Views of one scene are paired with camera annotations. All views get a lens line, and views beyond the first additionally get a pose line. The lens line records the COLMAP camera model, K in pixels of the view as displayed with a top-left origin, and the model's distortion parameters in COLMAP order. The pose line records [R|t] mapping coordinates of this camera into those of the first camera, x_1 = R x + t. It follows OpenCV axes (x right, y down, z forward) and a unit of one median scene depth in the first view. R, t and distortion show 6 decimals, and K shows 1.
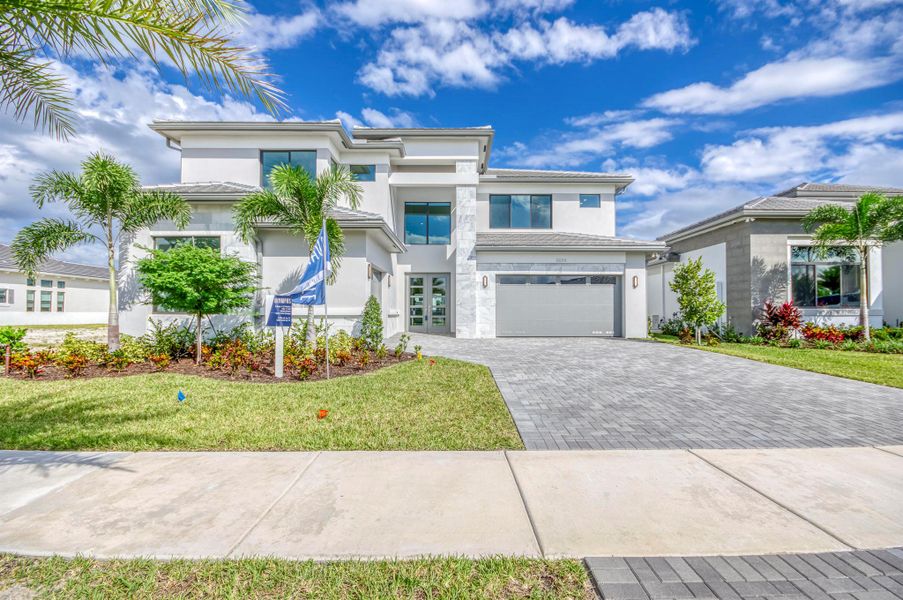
lens RADIAL K [[400.8, 0, 459.4], [0, 400.8, 306.2], [0, 0, 1]] dist [-0.001967, -0.004670]
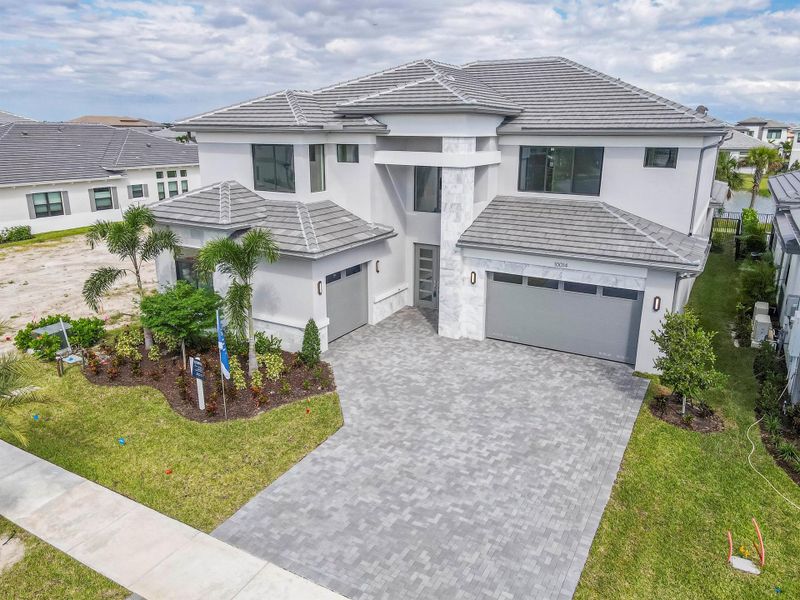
lens RADIAL K [[593.7, 0, 396.3], [0, 593.7, 297.5], [0, 0, 1]] dist [0.012128, 0.003320]
pose [[0.865374, 0.142316, -0.480494, 0.546019], [0.005680, 0.955979, 0.293379, -0.400575], [0.501095, -0.256612, 0.826471, -0.167663]]
